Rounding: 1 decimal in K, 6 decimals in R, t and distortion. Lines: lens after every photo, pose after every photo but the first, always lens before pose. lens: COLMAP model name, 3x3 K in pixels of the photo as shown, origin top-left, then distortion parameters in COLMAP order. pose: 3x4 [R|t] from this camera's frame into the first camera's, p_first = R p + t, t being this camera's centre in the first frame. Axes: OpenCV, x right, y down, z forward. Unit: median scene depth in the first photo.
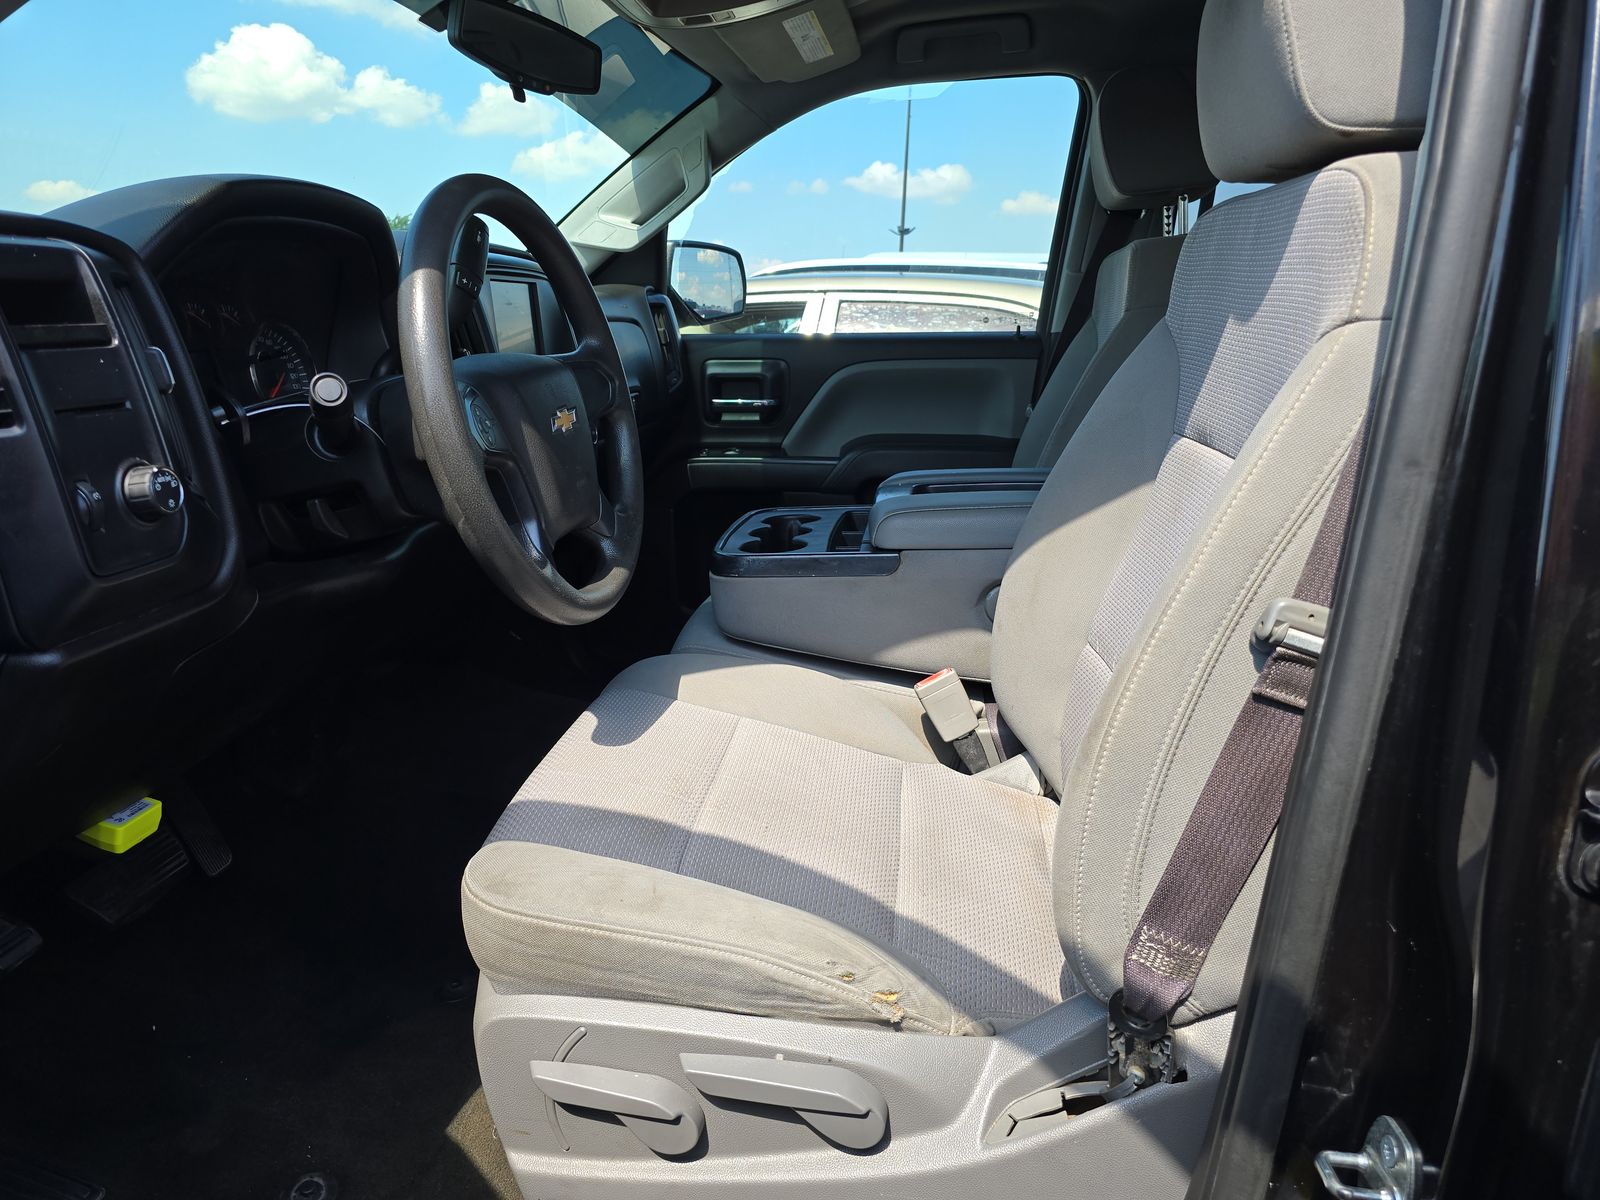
lens RADIAL K [[1094.1, 0, 812.4], [0, 1094.1, 613.0], [0, 0, 1]] dist [0.036891, -0.033218]
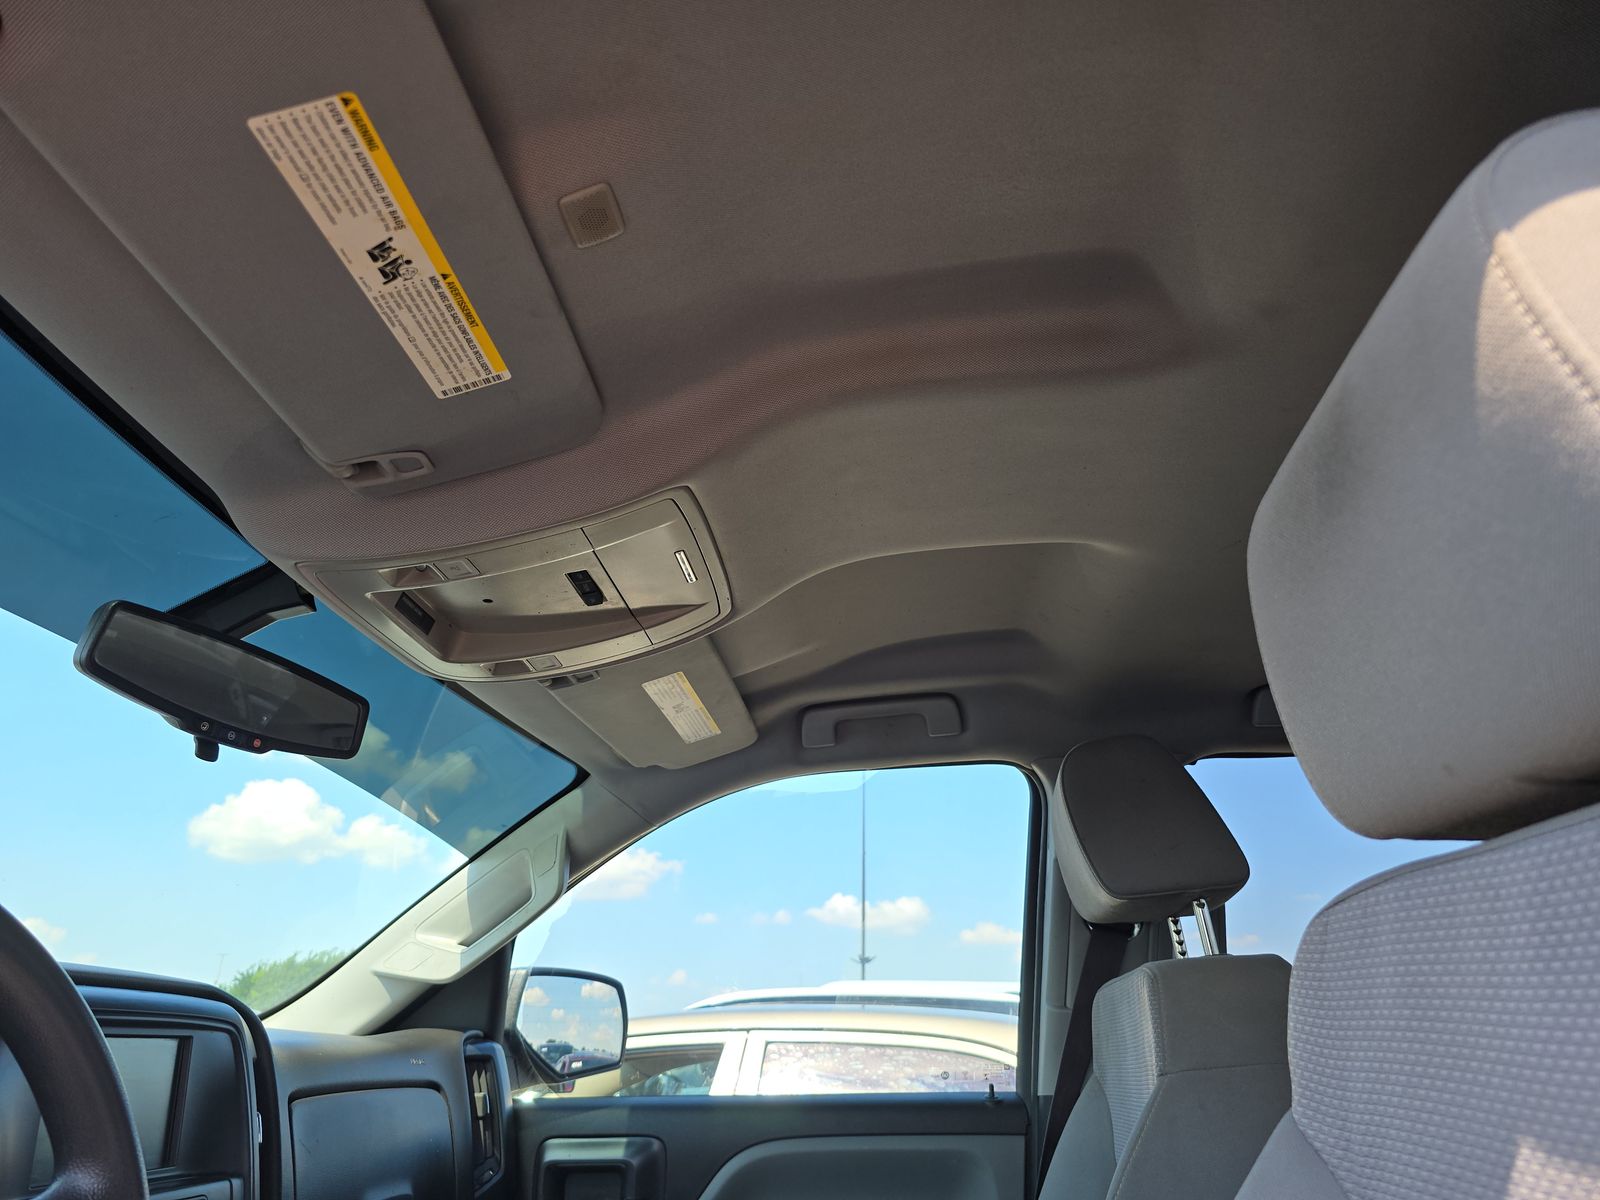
lens RADIAL K [[1094.1, 0, 797.1], [0, 1094.1, 607.3], [0, 0, 1]] dist [0.036891, -0.033218]
pose [[0.999835, 0.000699, 0.018132, 0.048660], [0.010354, 0.798642, -0.601718, -0.079940], [-0.014902, 0.601806, 0.798503, 0.245695]]
